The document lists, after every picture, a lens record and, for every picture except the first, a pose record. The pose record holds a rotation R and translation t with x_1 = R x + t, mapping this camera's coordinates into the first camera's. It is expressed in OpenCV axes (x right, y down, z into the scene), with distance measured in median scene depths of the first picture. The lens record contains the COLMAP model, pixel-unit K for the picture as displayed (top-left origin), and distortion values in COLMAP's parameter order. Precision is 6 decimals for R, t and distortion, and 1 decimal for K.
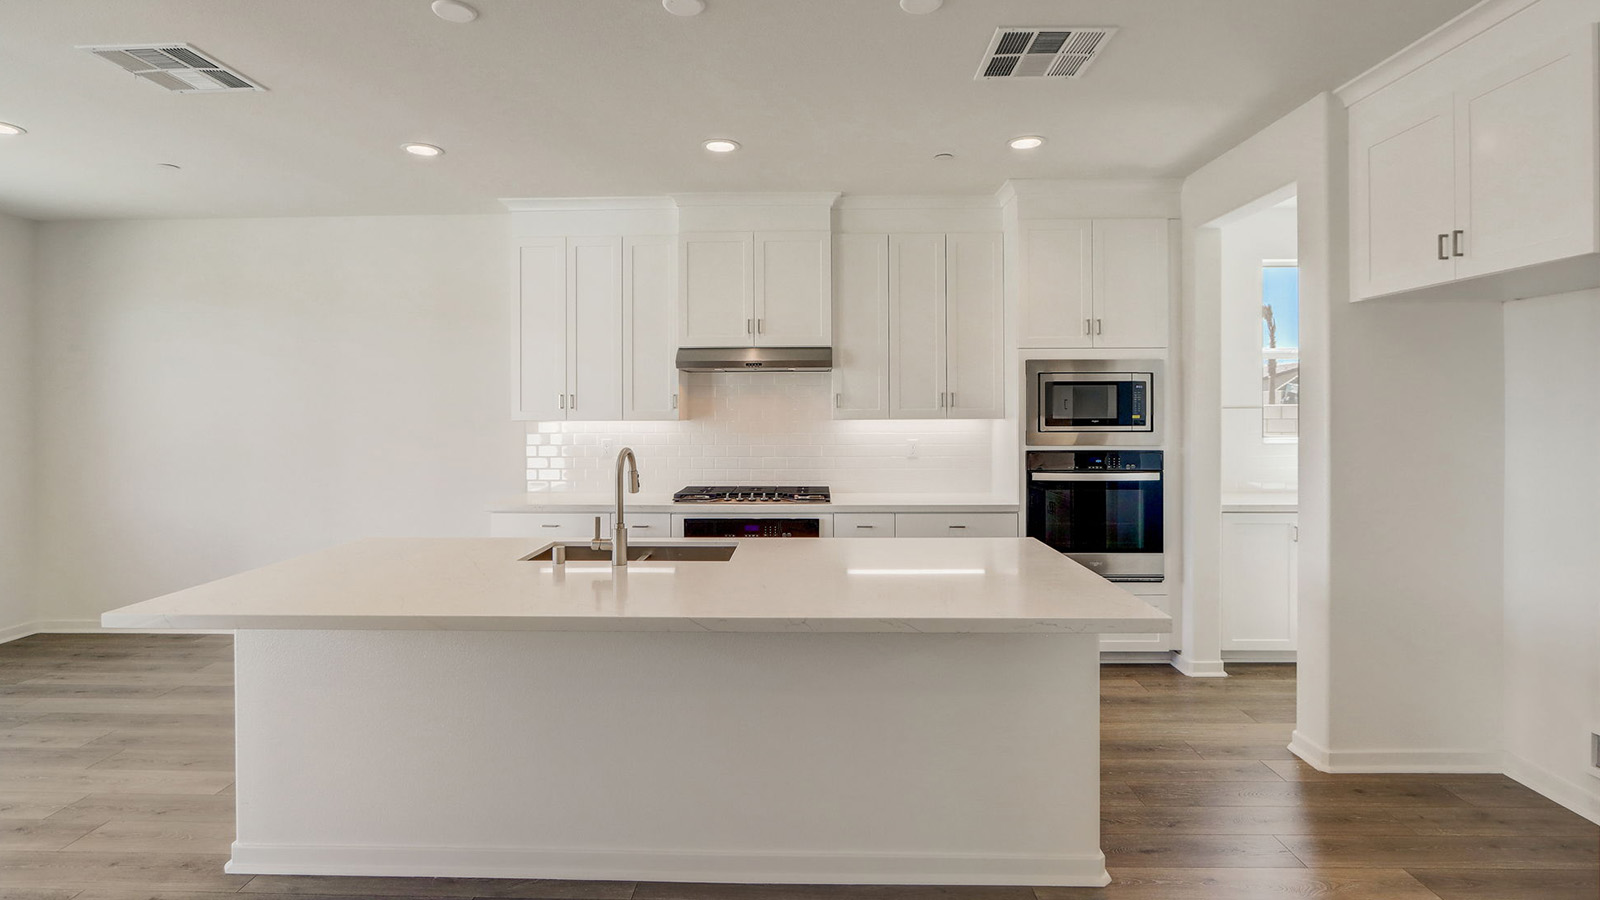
lens RADIAL K [[746.1, 0, 759.7], [0, 746.1, 415.1], [0, 0, 1]] dist [-0.016059, 0.002361]
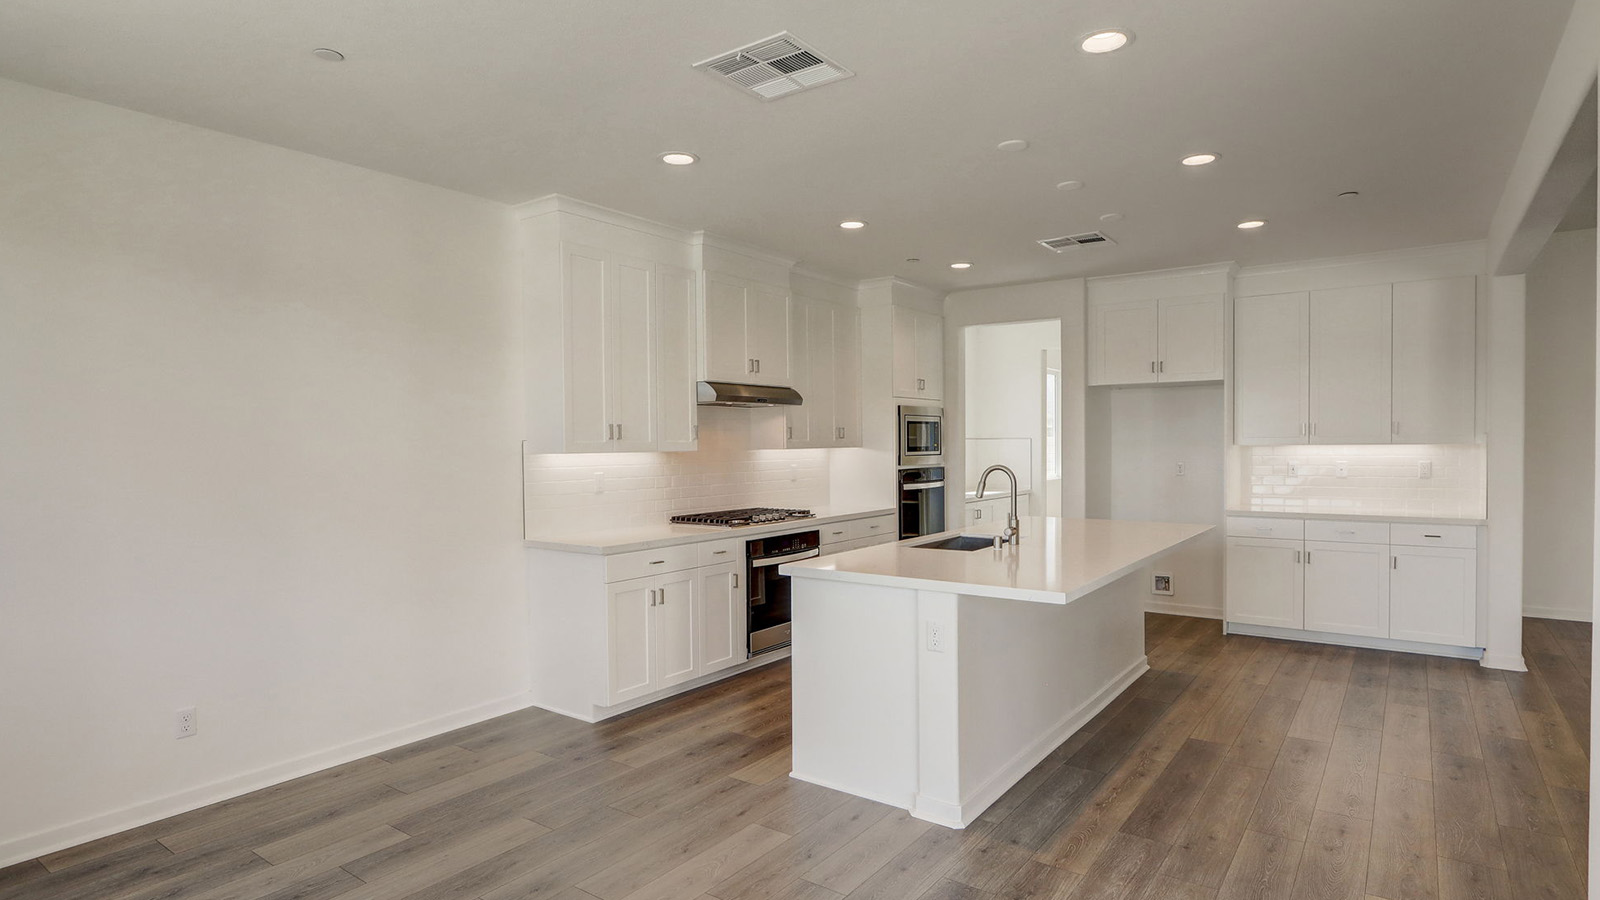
lens RADIAL K [[854.0, 0, 774.4], [0, 854.0, 462.1], [0, 0, 1]] dist [-0.010566, 0.001206]
pose [[0.562491, -0.020154, 0.826558, -1.126105], [0.013236, 0.999794, 0.015370, 0.005896], [-0.826698, 0.002295, 0.562642, 0.278999]]
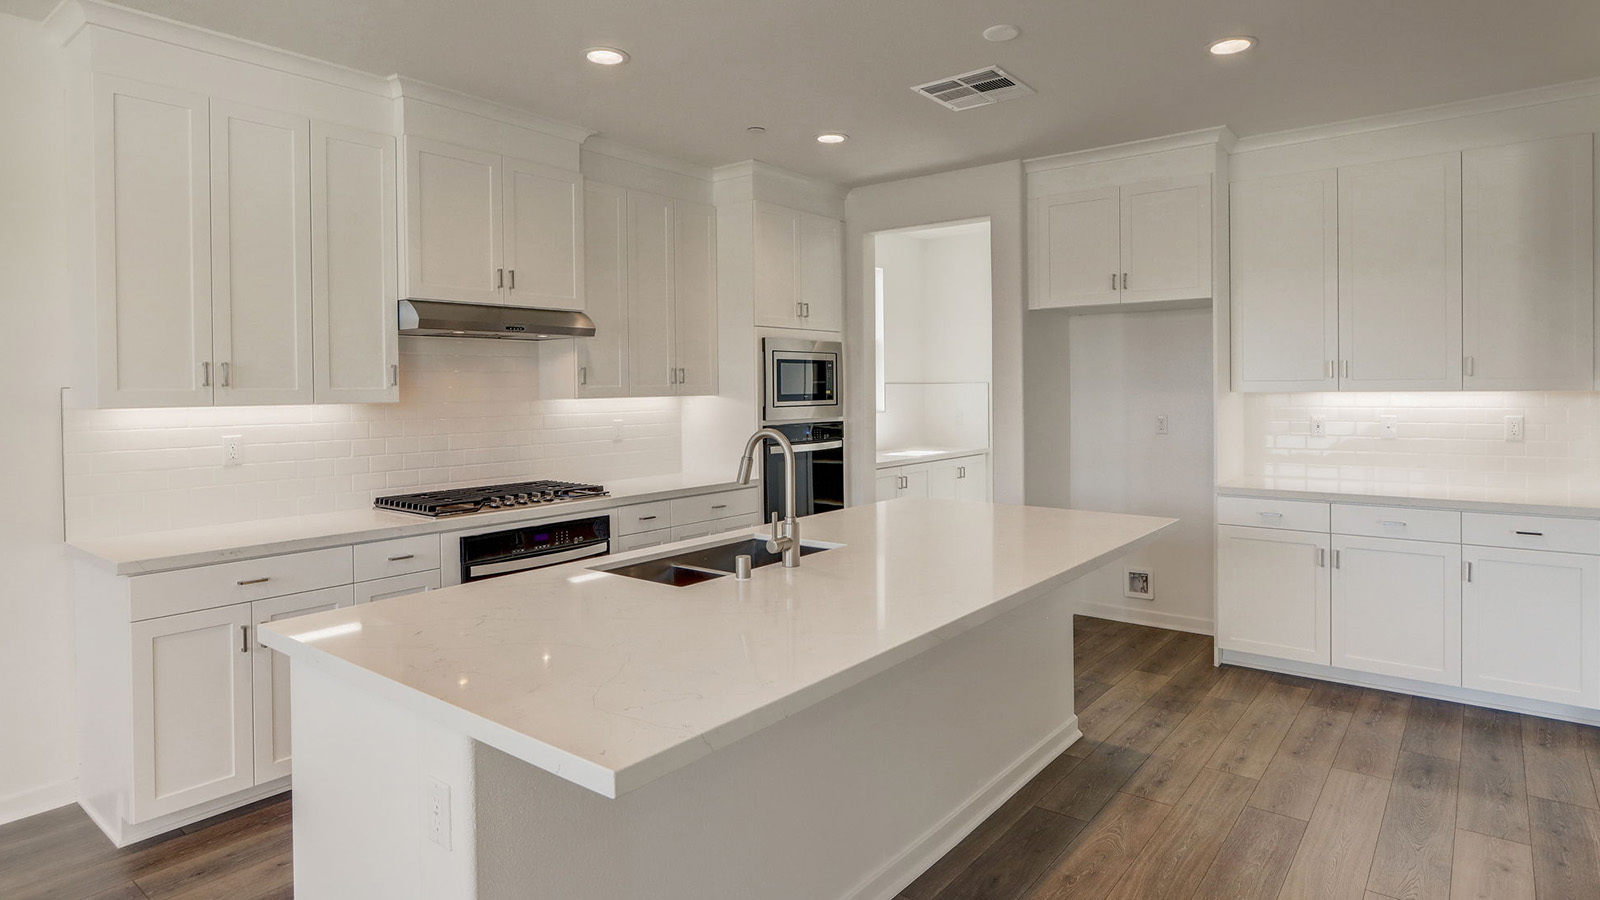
lens RADIAL K [[854.0, 0, 795.2], [0, 854.0, 393.2], [0, 0, 1]] dist [-0.010566, 0.001206]
pose [[0.596680, -0.008848, 0.802431, -0.567190], [0.014251, 0.999898, 0.000428, 0.003304], [-0.802353, 0.011180, 0.596745, 0.257147]]
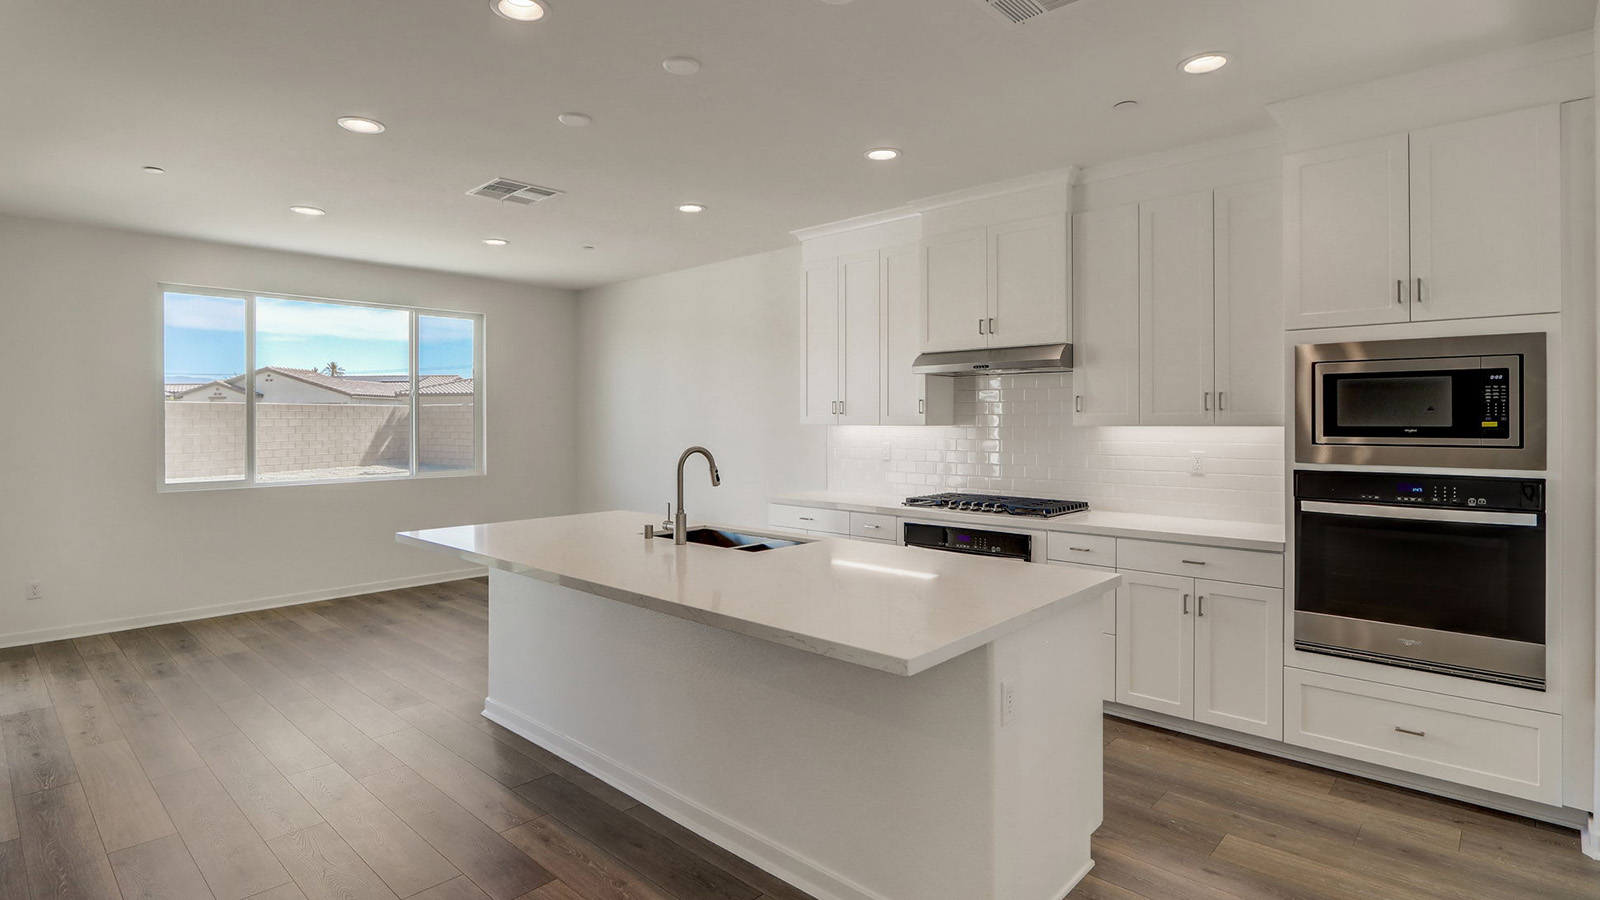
lens RADIAL K [[746.1, 0, 780.9], [0, 746.1, 421.5], [0, 0, 1]] dist [-0.016059, 0.002361]
pose [[0.766663, 0.003676, -0.642039, 0.439278], [-0.003916, 0.999992, 0.001049, 0.001773], [0.642037, 0.001711, 0.766671, 0.119105]]
